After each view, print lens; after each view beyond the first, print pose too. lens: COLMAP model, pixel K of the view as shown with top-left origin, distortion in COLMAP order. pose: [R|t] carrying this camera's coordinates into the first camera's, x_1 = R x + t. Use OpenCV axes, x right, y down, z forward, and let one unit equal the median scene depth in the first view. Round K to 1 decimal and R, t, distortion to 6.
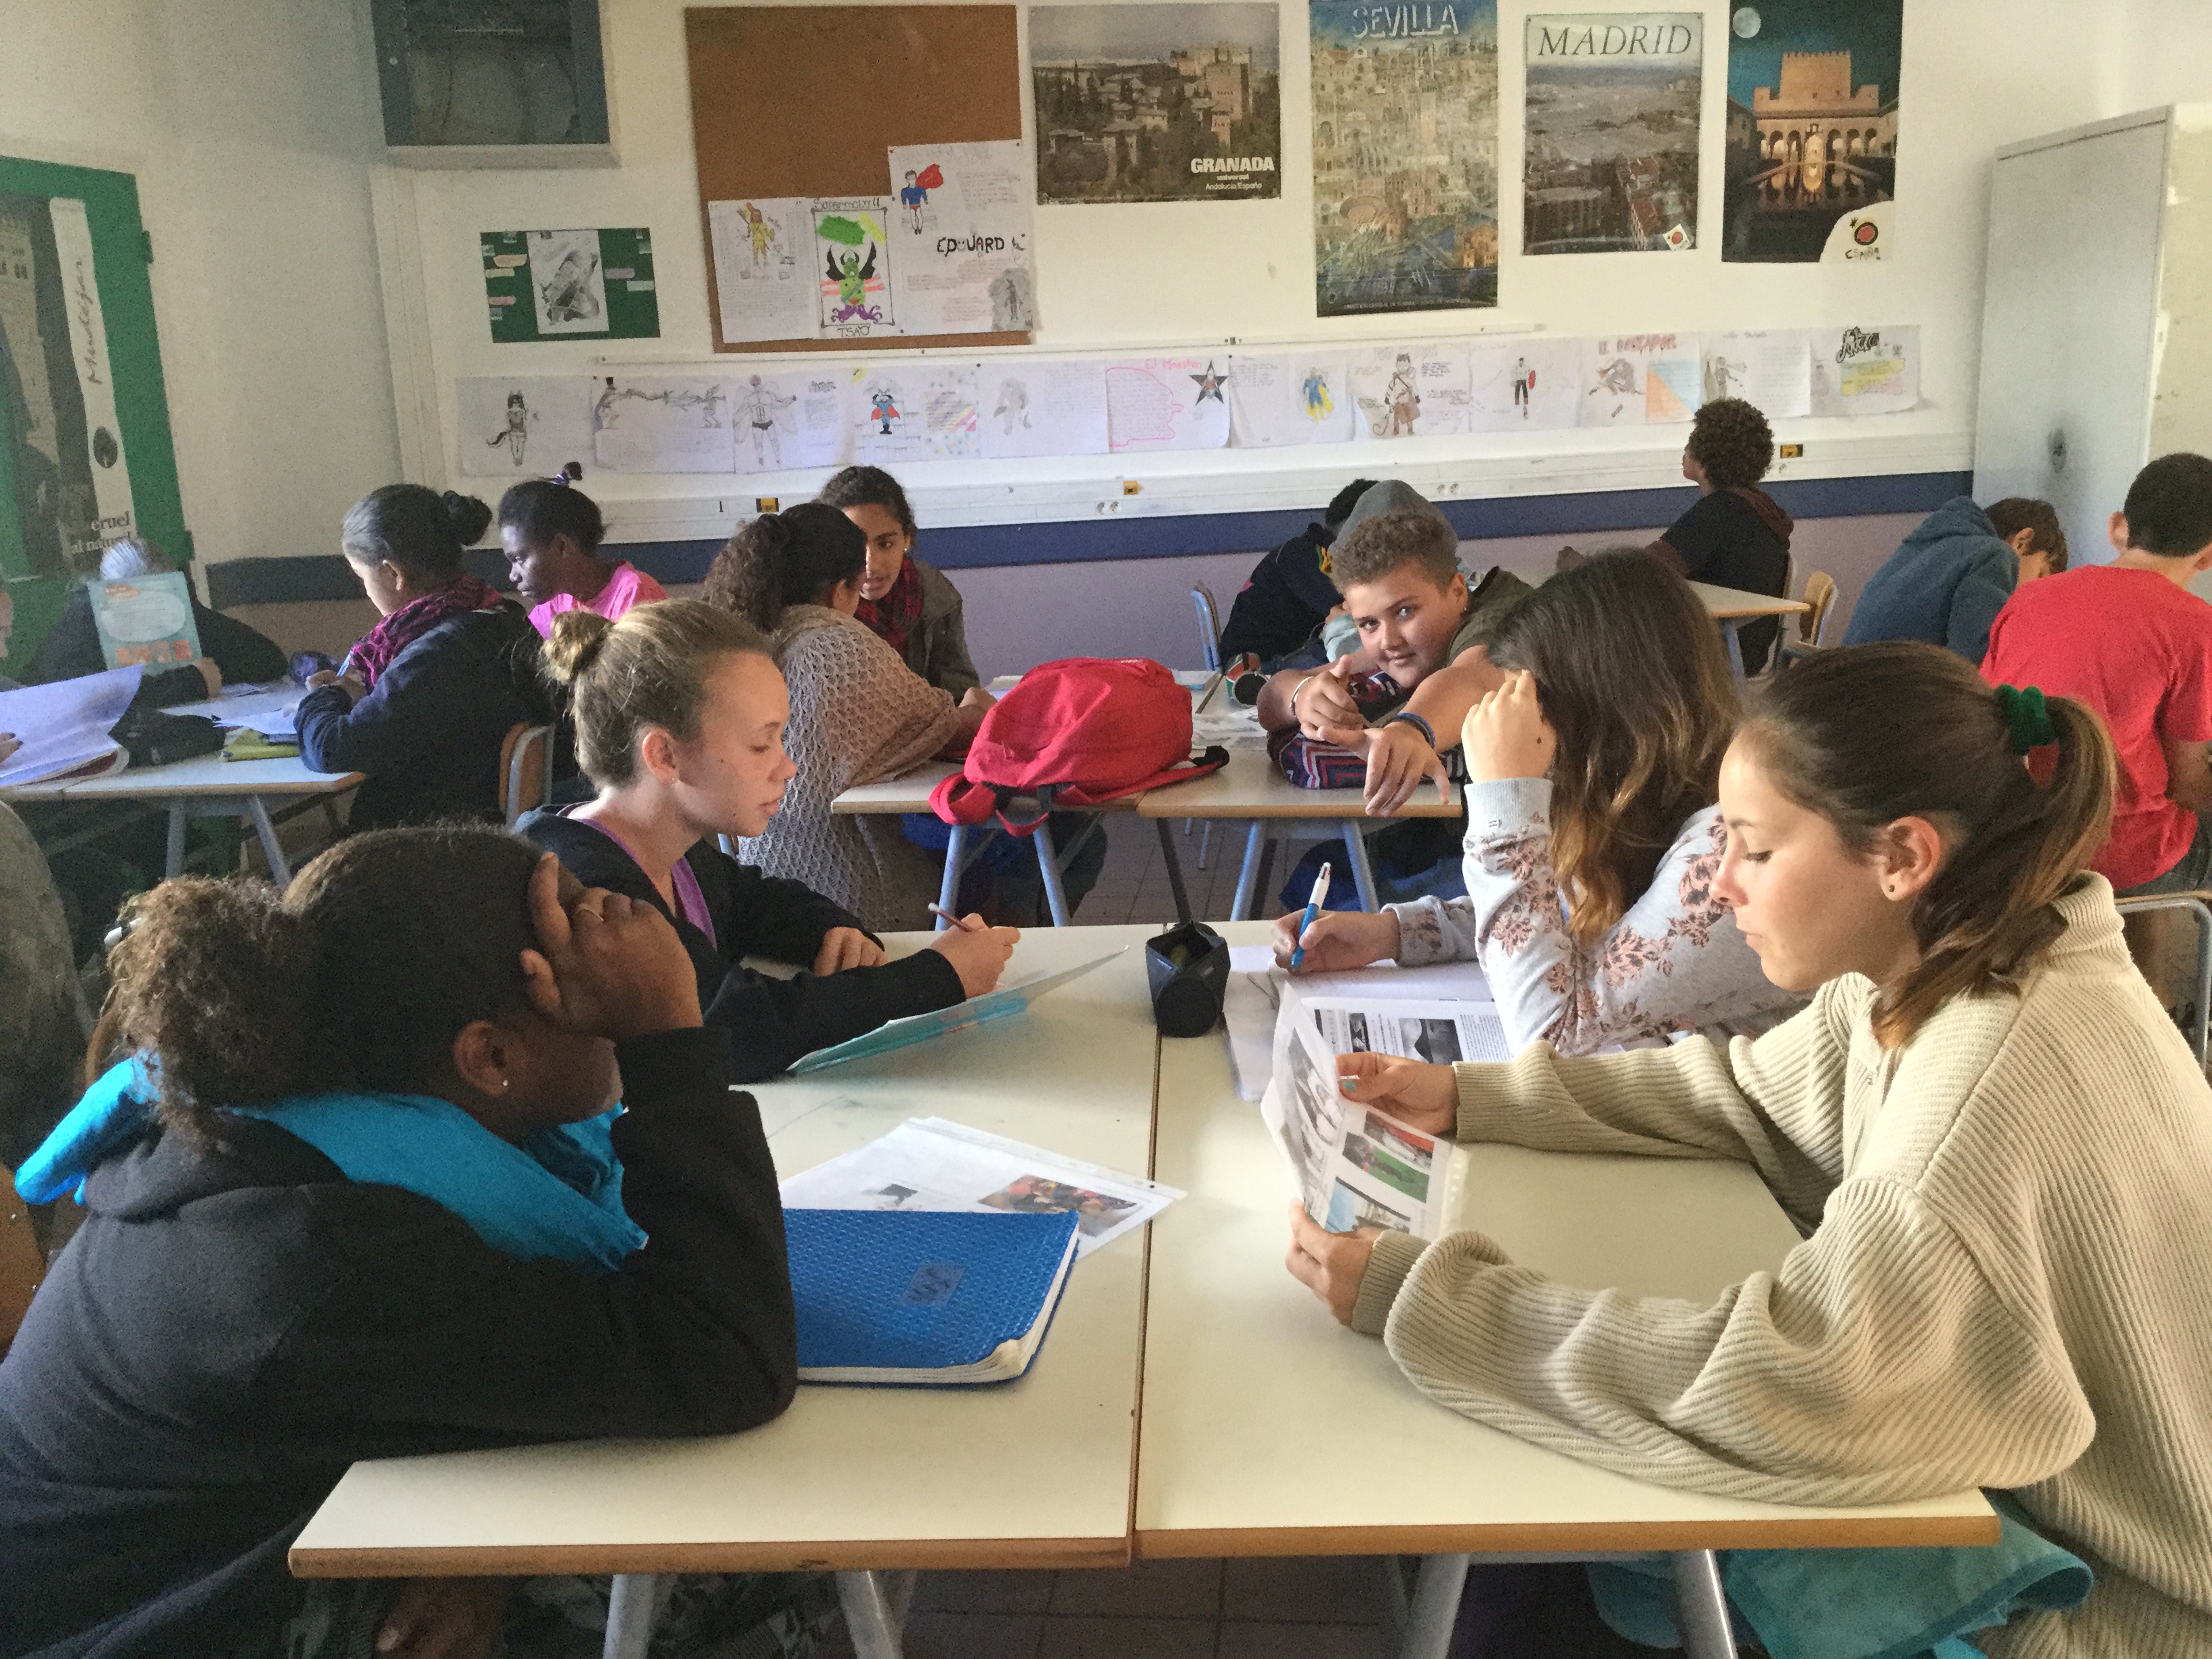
lens RADIAL K [[1965.5, 0, 1106.0], [0, 1965.5, 829.5], [0, 0, 1]] dist [0.075925, -0.153382]
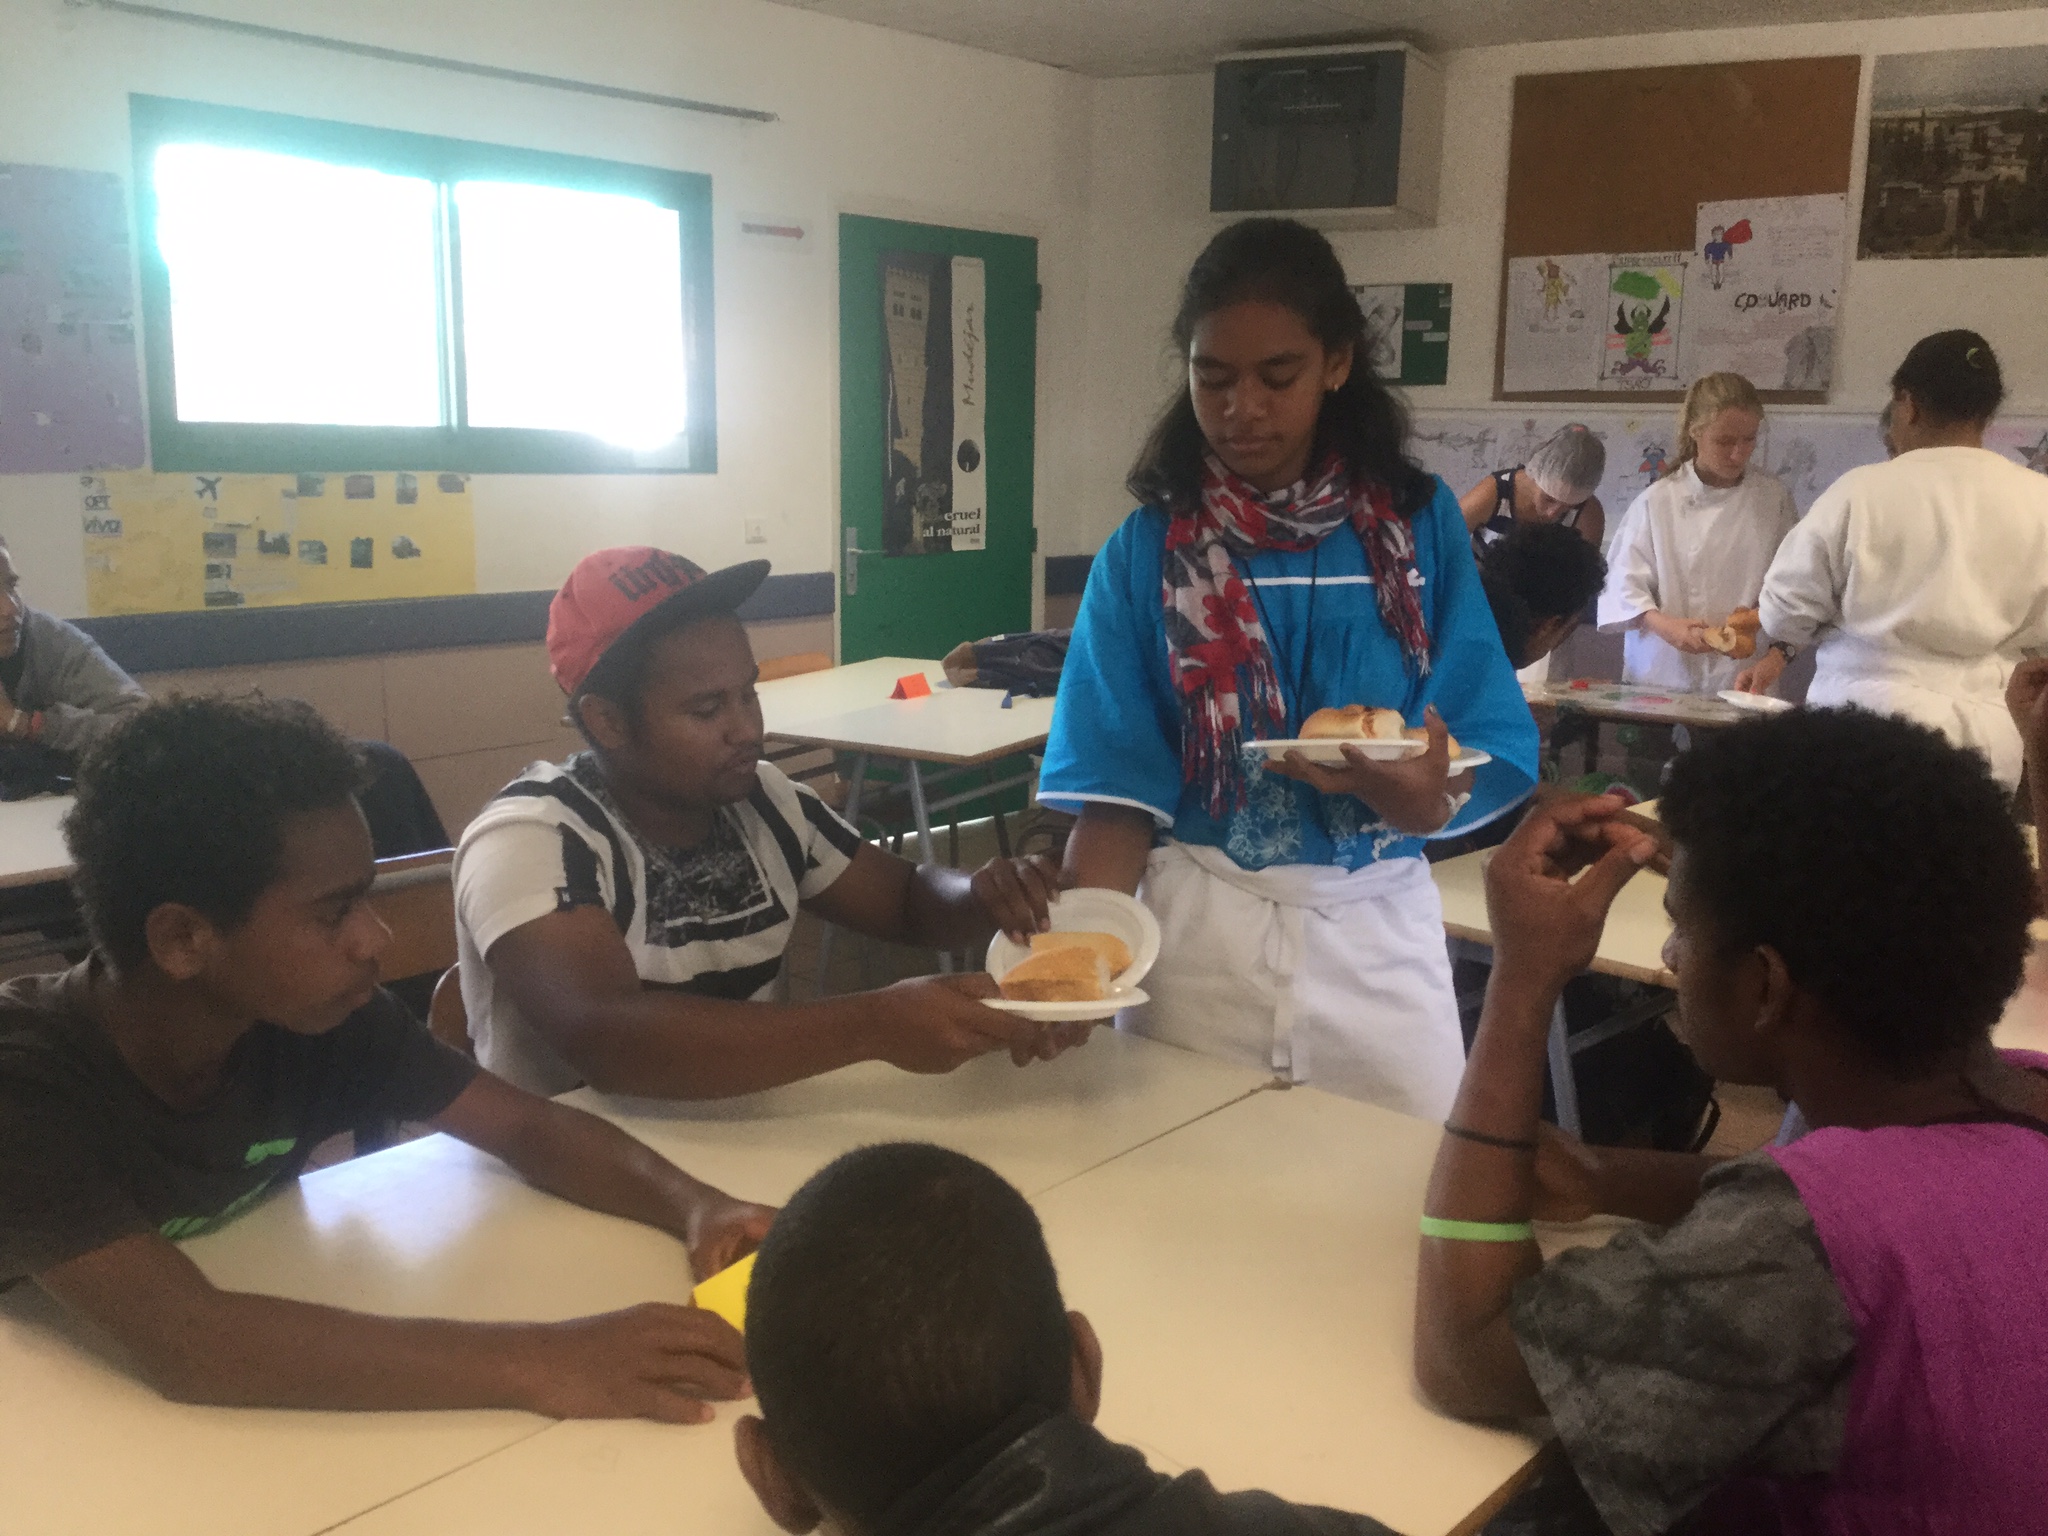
lens RADIAL K [[1819.8, 0, 1024.0], [0, 1819.8, 768.0], [0, 0, 1]] dist [0.075925, -0.153382]
pose [[0.807710, 0.156346, -0.568473, 0.184059], [-0.178024, 0.983868, 0.017647, -0.021627], [0.562061, 0.086948, 0.822513, 0.075994]]
